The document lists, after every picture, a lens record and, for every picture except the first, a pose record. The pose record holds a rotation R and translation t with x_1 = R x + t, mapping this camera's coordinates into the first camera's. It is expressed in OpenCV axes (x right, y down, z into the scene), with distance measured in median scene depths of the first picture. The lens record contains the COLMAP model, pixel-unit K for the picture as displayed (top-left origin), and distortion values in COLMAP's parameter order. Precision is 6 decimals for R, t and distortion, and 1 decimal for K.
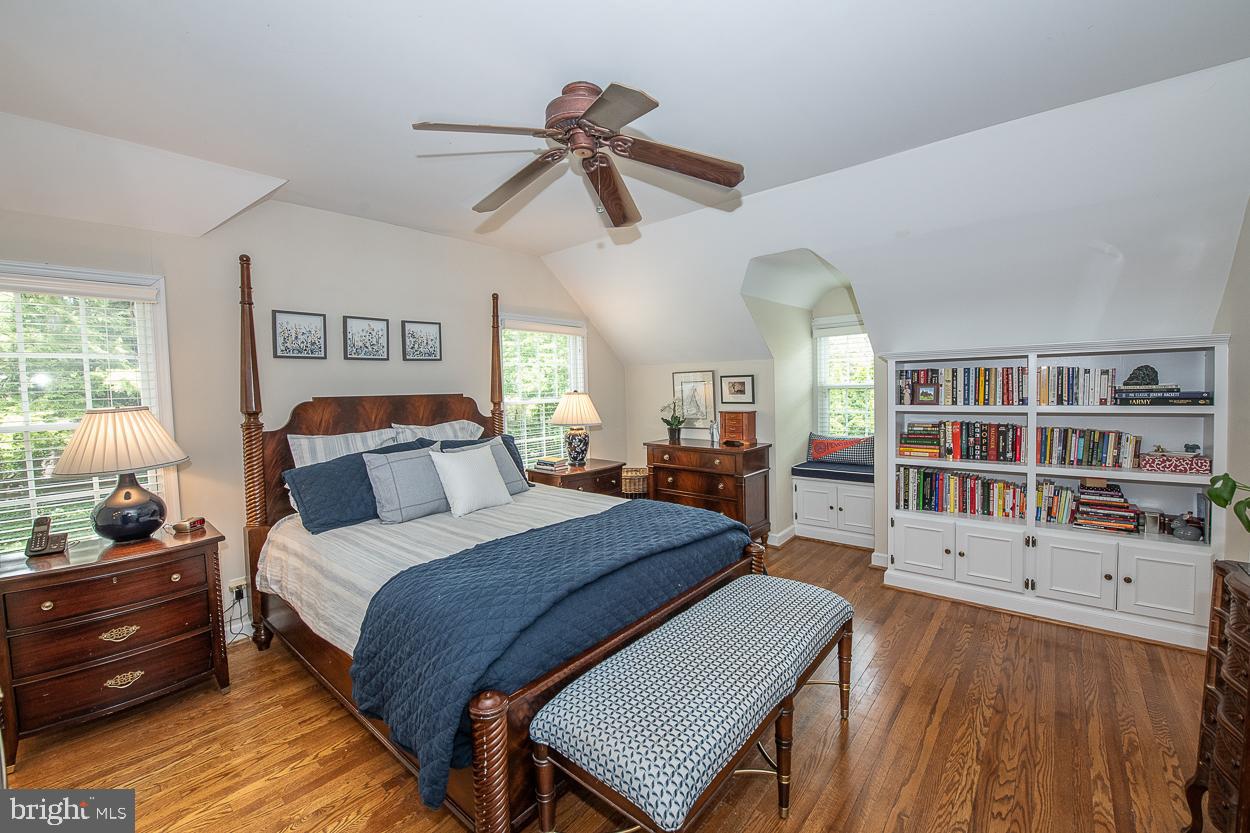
lens RADIAL K [[498.3, 0, 631.4], [0, 498.3, 412.5], [0, 0, 1]] dist [-0.015641, -0.000178]
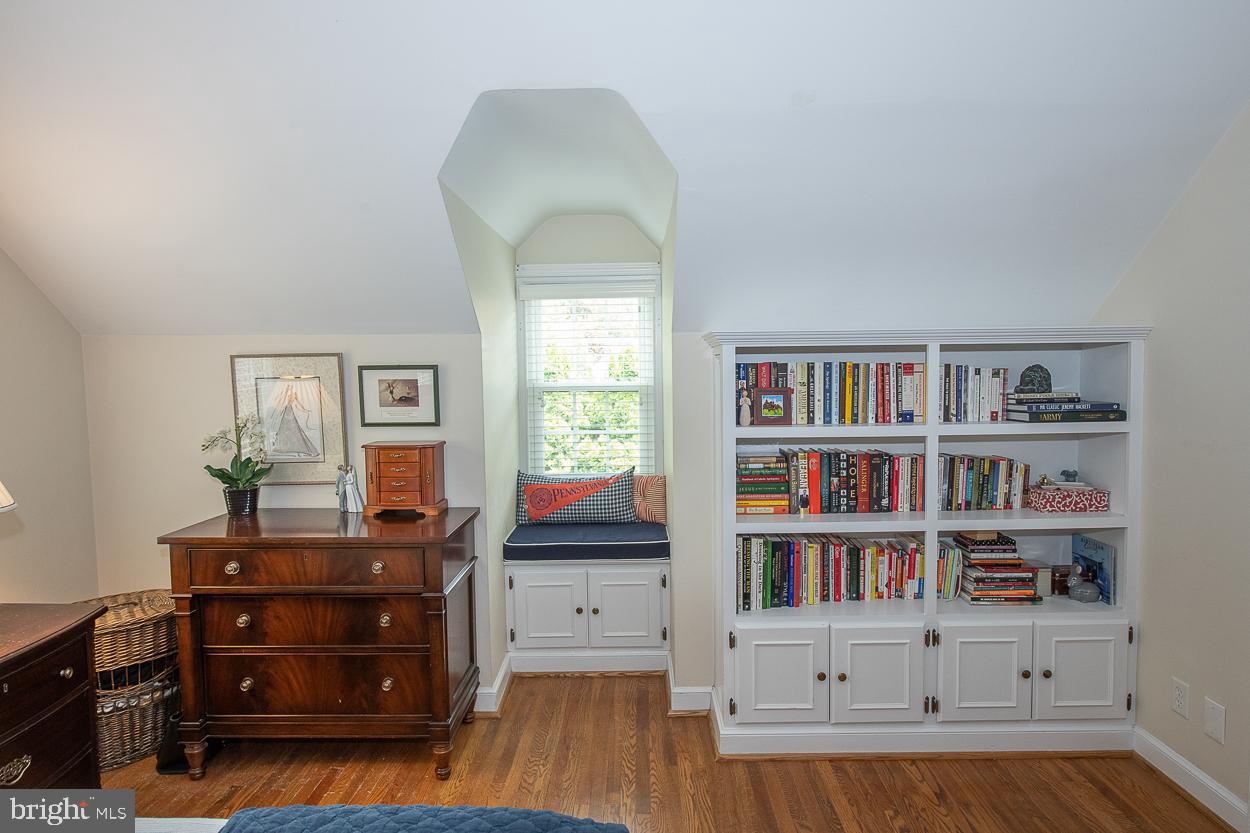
lens RADIAL K [[685.8, 0, 625.0], [0, 685.8, 416.5], [0, 0, 1]] dist [-0.000813, -0.000222]
pose [[0.769929, -0.028027, 0.637513, -0.045112], [0.025669, 0.999587, 0.012945, -0.040704], [-0.637613, 0.006398, 0.770330, 0.506998]]
